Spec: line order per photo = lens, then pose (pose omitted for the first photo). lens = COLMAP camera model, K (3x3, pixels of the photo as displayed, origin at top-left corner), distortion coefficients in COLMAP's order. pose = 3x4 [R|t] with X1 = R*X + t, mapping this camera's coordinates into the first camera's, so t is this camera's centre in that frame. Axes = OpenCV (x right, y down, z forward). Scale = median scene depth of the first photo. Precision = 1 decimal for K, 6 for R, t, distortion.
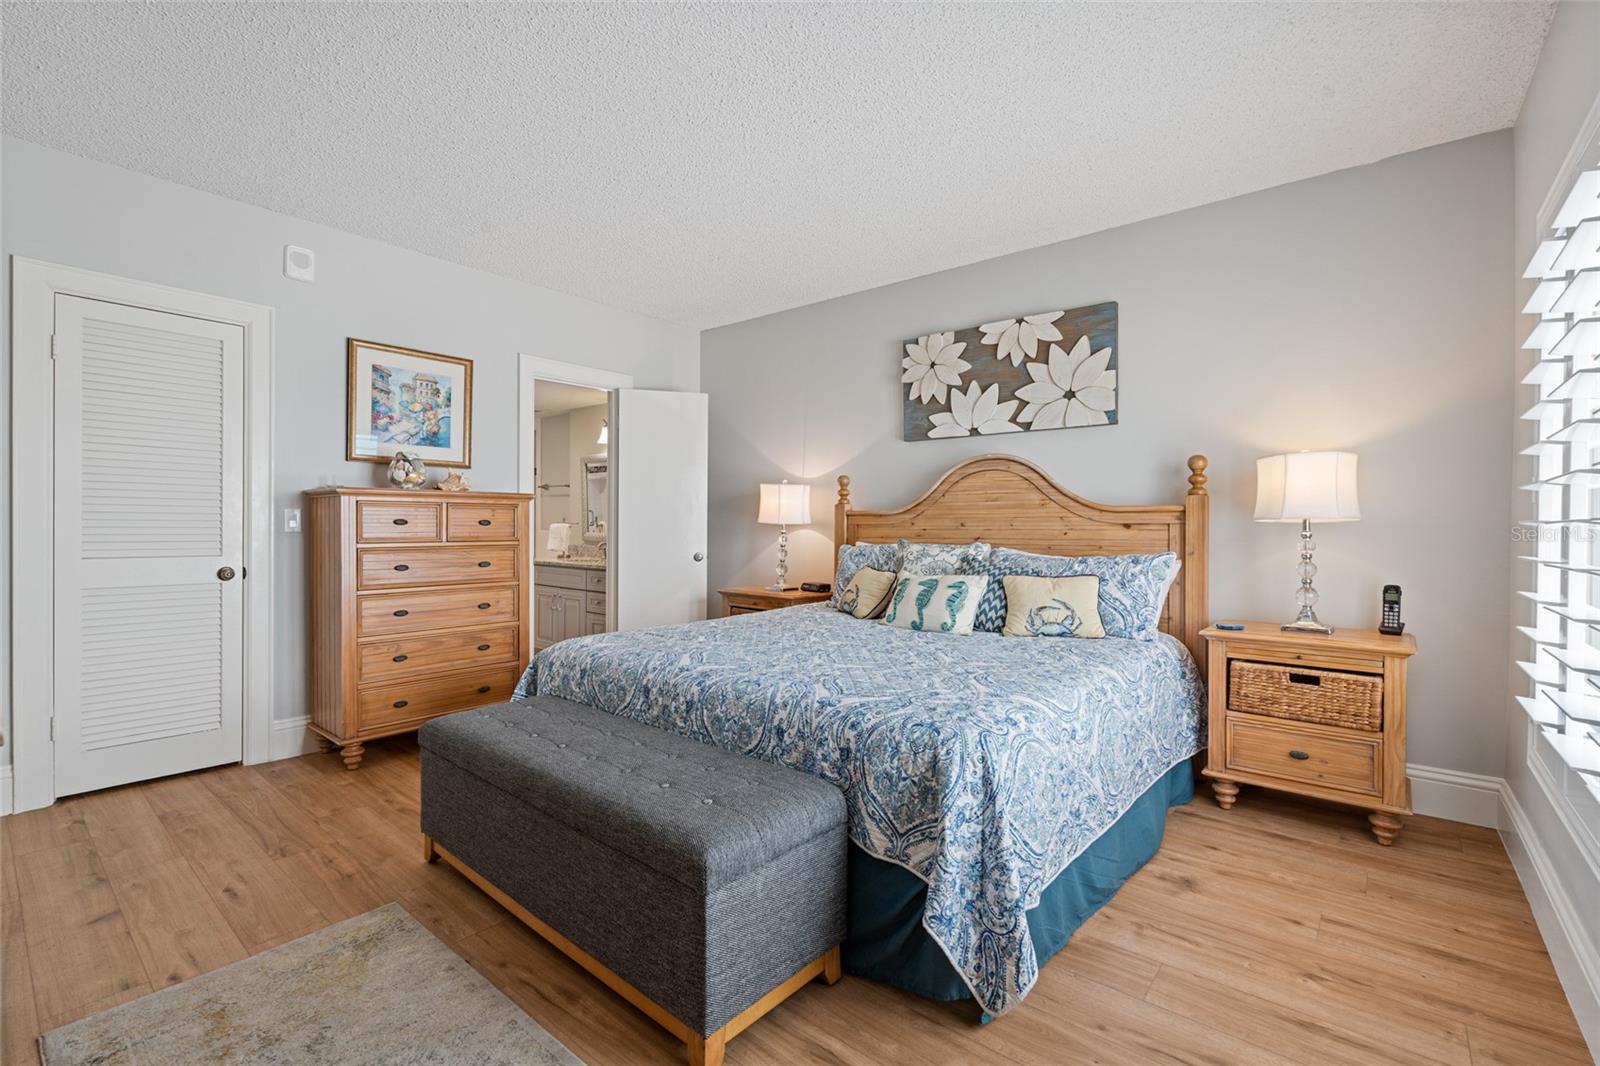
lens RADIAL K [[701.1, 0, 803.8], [0, 701.1, 518.6], [0, 0, 1]] dist [-0.006283, 0.001911]
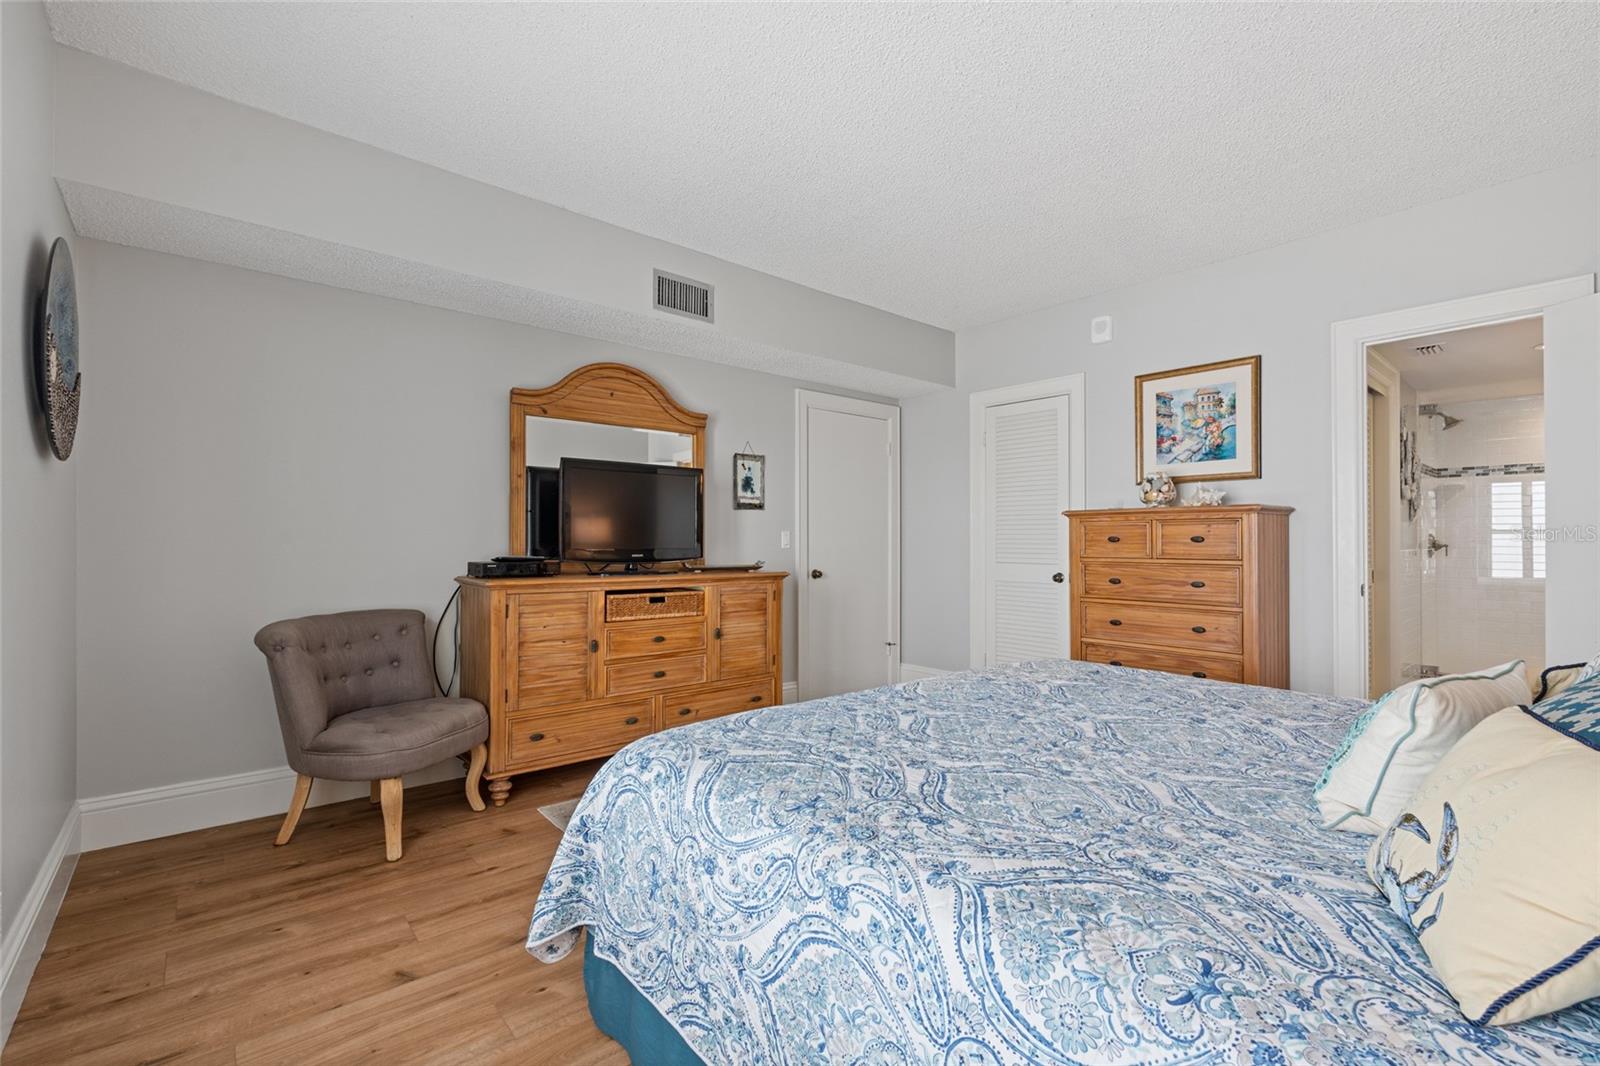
lens RADIAL K [[701.1, 0, 805.7], [0, 701.1, 531.7], [0, 0, 1]] dist [-0.006283, 0.001911]
pose [[-0.164098, -0.017140, -0.986295, 0.528171], [0.004774, 0.999824, -0.018169, 0.009883], [0.986433, -0.007690, -0.163987, 0.631531]]
